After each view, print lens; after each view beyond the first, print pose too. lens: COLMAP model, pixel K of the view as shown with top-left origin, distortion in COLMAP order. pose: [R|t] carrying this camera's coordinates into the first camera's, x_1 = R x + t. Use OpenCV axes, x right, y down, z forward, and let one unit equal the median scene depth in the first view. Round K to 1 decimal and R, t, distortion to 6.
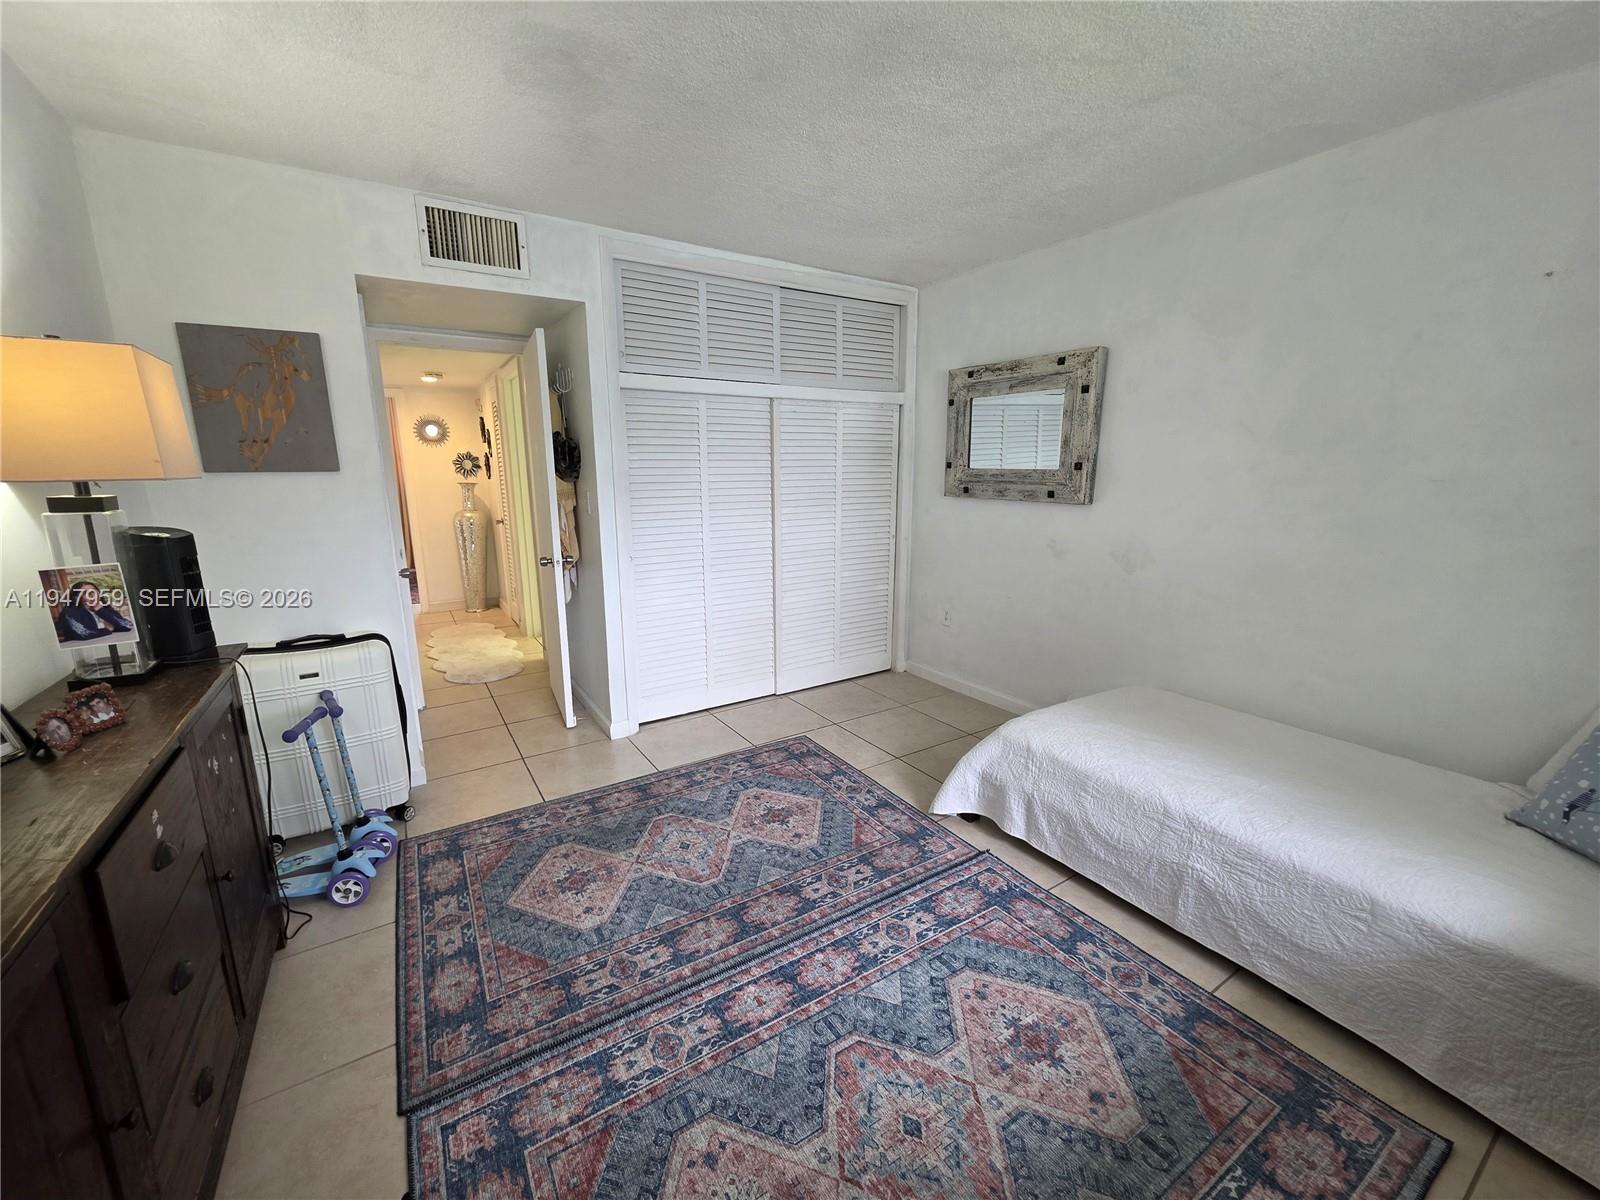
lens RADIAL K [[636.9, 0, 790.9], [0, 636.9, 601.4], [0, 0, 1]] dist [0.000075, -0.000668]
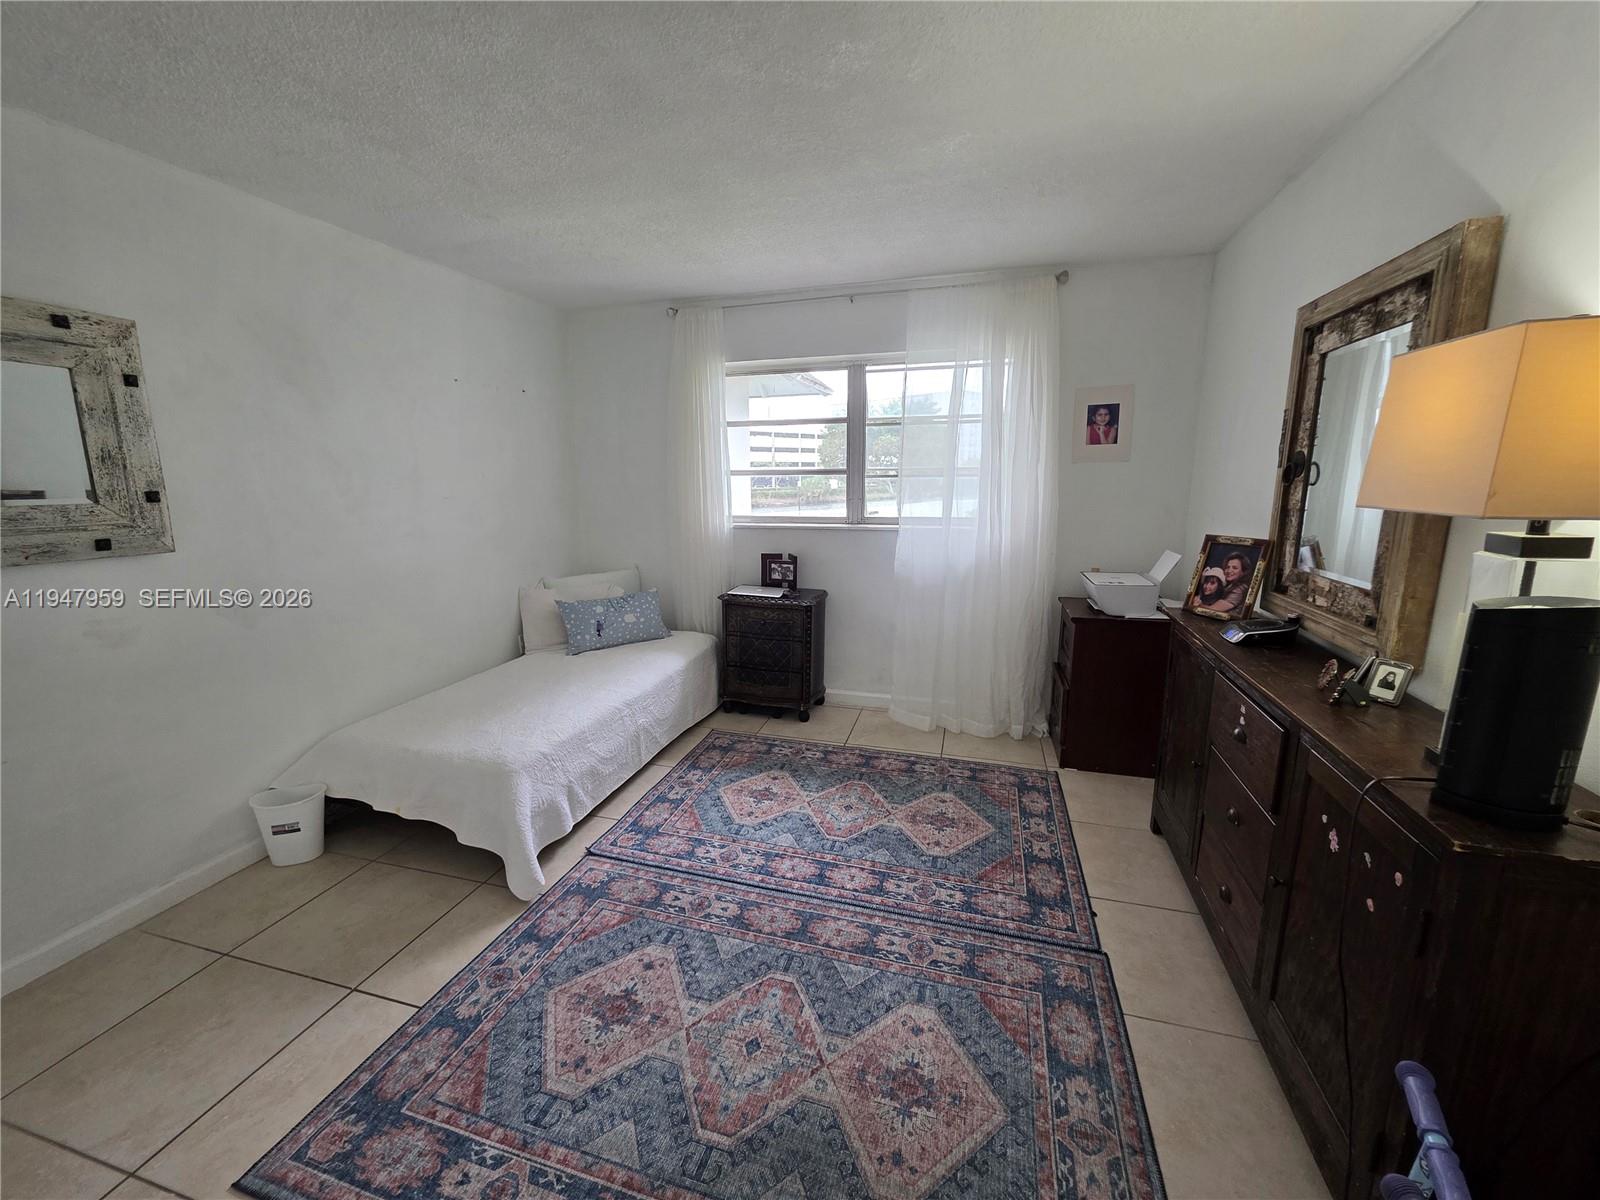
lens RADIAL K [[636.9, 0, 798.4], [0, 636.9, 595.2], [0, 0, 1]] dist [0.000075, -0.000668]
pose [[-0.666729, -0.131041, 0.733689, -0.813555], [0.164957, 0.934061, 0.316732, -0.353511], [-0.726816, 0.332201, -0.601150, 1.549546]]
